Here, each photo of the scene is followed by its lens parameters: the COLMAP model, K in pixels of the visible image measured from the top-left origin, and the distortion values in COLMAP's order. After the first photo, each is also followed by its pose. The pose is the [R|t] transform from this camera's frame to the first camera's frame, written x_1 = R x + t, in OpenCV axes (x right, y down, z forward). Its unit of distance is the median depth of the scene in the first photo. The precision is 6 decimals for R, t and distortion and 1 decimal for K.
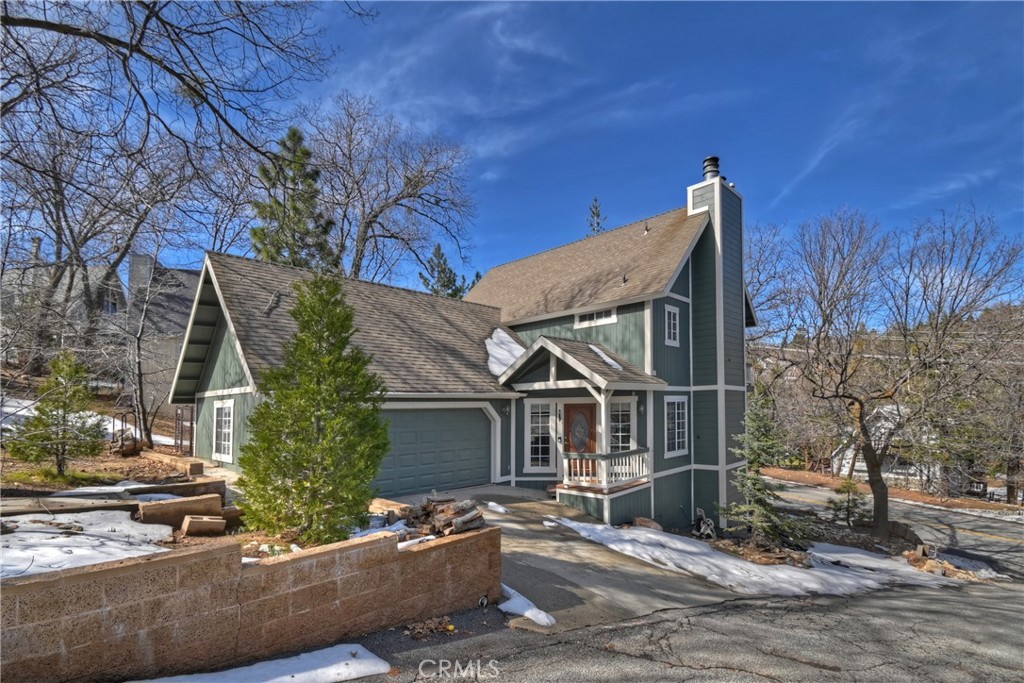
lens RADIAL K [[428.6, 0, 511.2], [0, 428.6, 335.9], [0, 0, 1]] dist [0.004120, -0.000661]
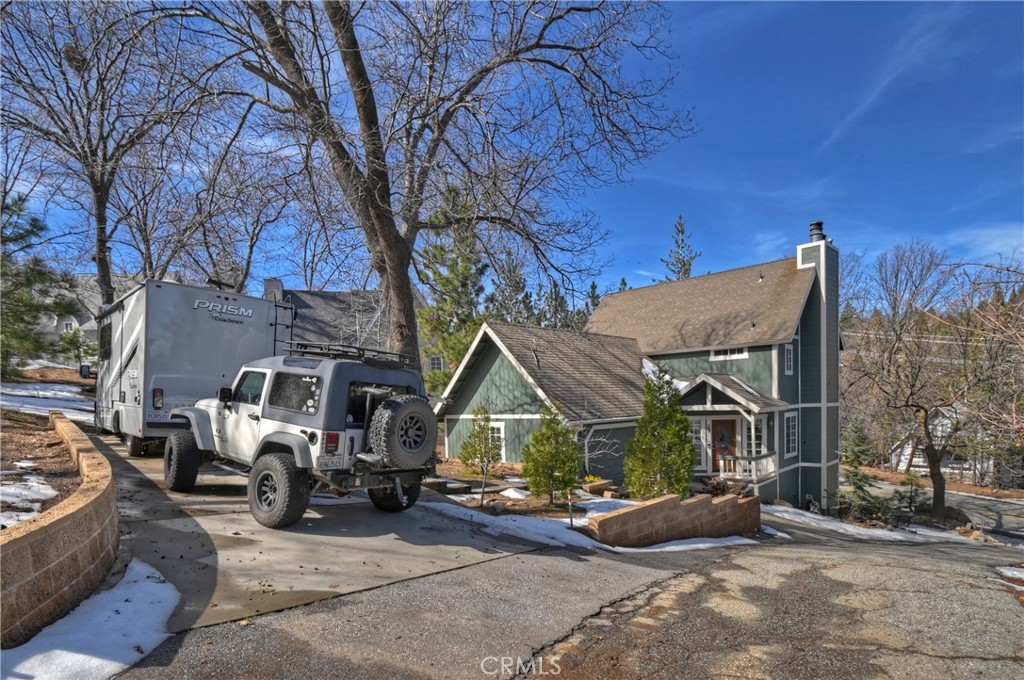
lens RADIAL K [[495.8, 0, 512.2], [0, 495.8, 345.8], [0, 0, 1]] dist [0.000640, 0.000983]
pose [[0.999951, -0.009873, -0.000002, -0.466248], [0.009856, 0.998229, 0.058674, -0.160766], [-0.000578, -0.058671, 0.998277, -0.510210]]
